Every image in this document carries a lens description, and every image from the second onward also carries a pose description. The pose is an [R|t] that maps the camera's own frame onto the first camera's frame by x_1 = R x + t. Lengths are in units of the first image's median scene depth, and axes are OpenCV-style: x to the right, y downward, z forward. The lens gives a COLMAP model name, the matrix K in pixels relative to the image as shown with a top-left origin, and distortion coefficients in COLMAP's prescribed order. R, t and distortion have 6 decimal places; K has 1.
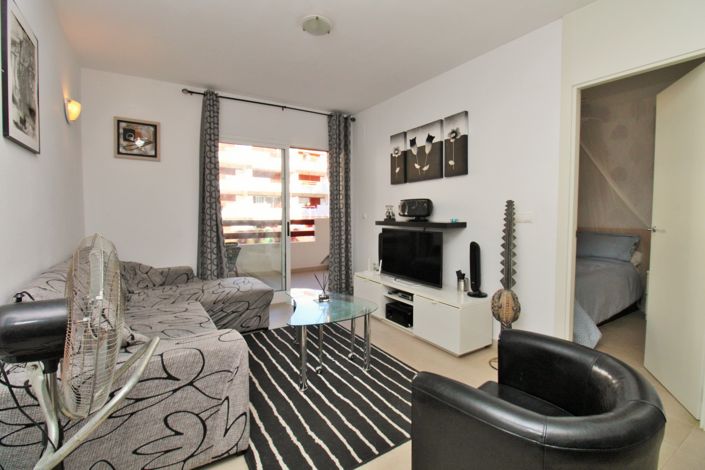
lens RADIAL K [[326.2, 0, 355.1], [0, 326.2, 232.8], [0, 0, 1]] dist [-0.006237, -0.007436]
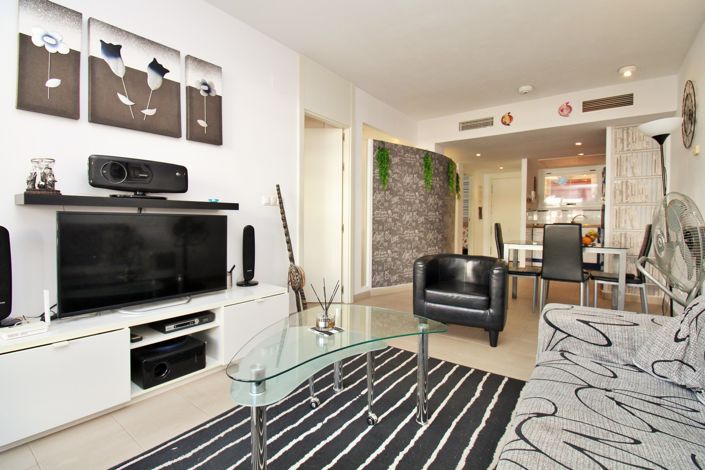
lens RADIAL K [[326.2, 0, 354.0], [0, 326.2, 230.7], [0, 0, 1]] dist [-0.006237, -0.007436]
pose [[-0.363635, -0.032903, 0.930960, -0.534272], [0.047543, 0.997418, 0.053822, 0.007609], [-0.930328, 0.063832, -0.361132, 0.963937]]
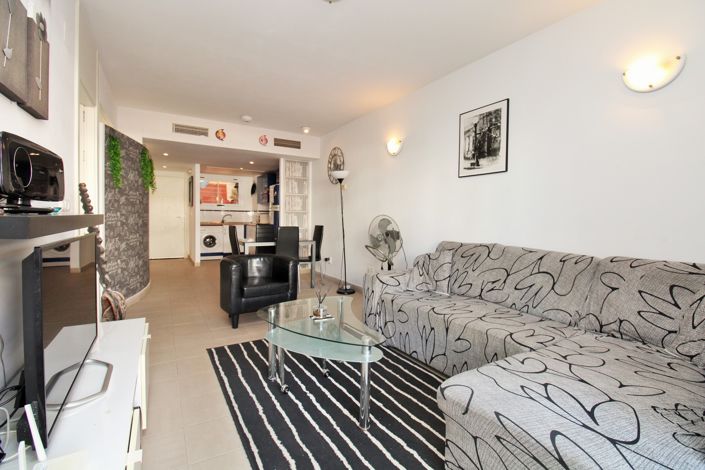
lens RADIAL K [[326.2, 0, 357.2], [0, 326.2, 229.3], [0, 0, 1]] dist [-0.006237, -0.007436]
pose [[-0.999803, -0.017063, 0.010098, -0.151712], [-0.016033, 0.995399, 0.094463, -0.060708], [-0.011663, 0.094282, -0.995477, 1.469116]]
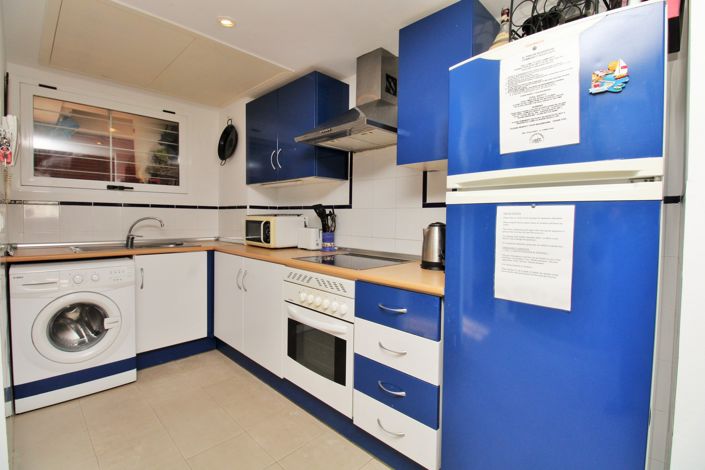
lens RADIAL K [[326.2, 0, 353.5], [0, 326.2, 229.9], [0, 0, 1]] dist [-0.006237, -0.007436]
pose [[-0.970538, -0.007907, -0.240819, 0.636420], [-0.031043, 0.995235, 0.092433, 0.027832], [0.238941, 0.097185, -0.966159, -0.282548]]
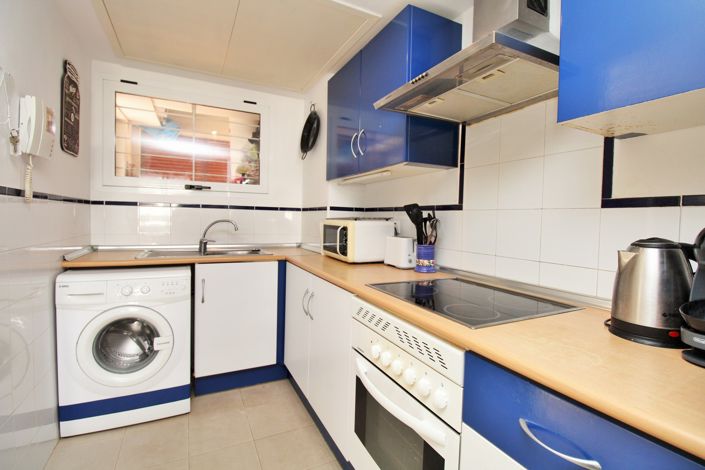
lens RADIAL K [[326.2, 0, 353.7], [0, 326.2, 230.7], [0, 0, 1]] dist [-0.006237, -0.007436]
pose [[-0.995795, -0.030535, 0.086372, 0.580711], [-0.022294, 0.995245, 0.094815, 0.036675], [-0.088857, 0.092491, -0.991741, -0.504490]]
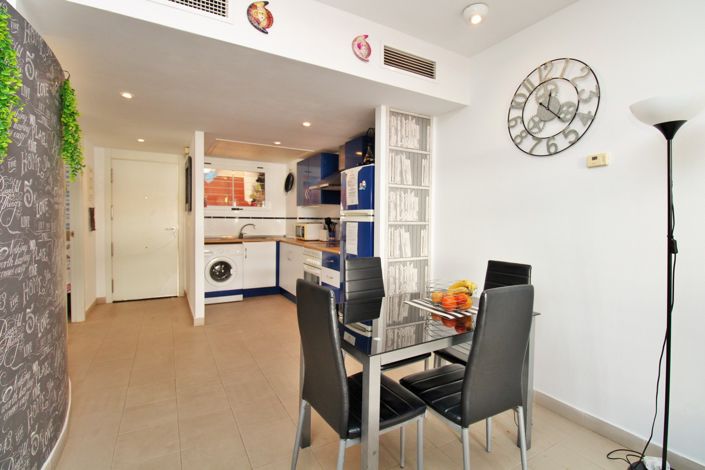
lens RADIAL K [[326.2, 0, 353.7], [0, 326.2, 230.1], [0, 0, 1]] dist [-0.006237, -0.007436]
pose [[-0.999450, -0.015512, 0.029315, 0.369090], [-0.012775, 0.995739, 0.091326, -0.037886], [-0.030607, 0.090901, -0.995389, 0.415646]]
